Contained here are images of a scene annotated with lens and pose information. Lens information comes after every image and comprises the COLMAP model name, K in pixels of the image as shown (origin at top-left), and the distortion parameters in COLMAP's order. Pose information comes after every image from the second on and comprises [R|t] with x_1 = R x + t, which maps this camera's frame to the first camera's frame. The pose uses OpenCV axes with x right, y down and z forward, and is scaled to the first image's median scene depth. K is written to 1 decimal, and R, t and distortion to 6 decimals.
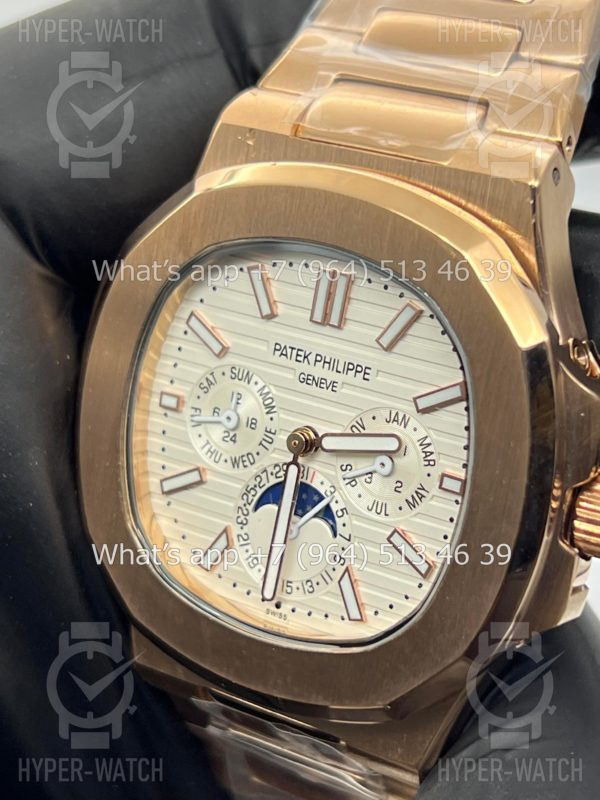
lens RADIAL K [[1869.2, 0, 300.0], [0, 1869.2, 400.0], [0, 0, 1]] dist [0.242529, -0.032006]
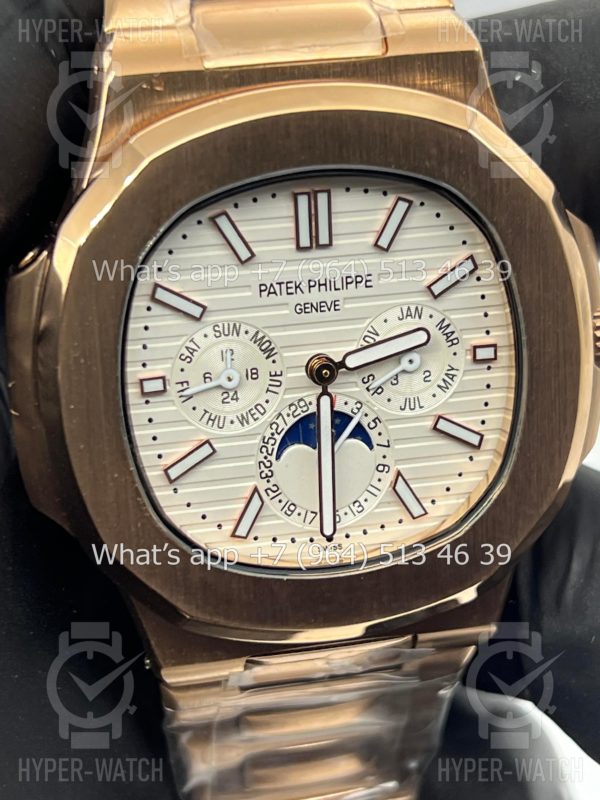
lens RADIAL K [[1869.2, 0, 300.0], [0, 1869.2, 400.0], [0, 0, 1]] dist [0.242529, -0.032006]
pose [[0.716025, -0.353244, 0.602102, -0.593139], [0.303327, 0.934276, 0.187406, -0.147890], [-0.628730, 0.048446, 0.776113, 0.249927]]
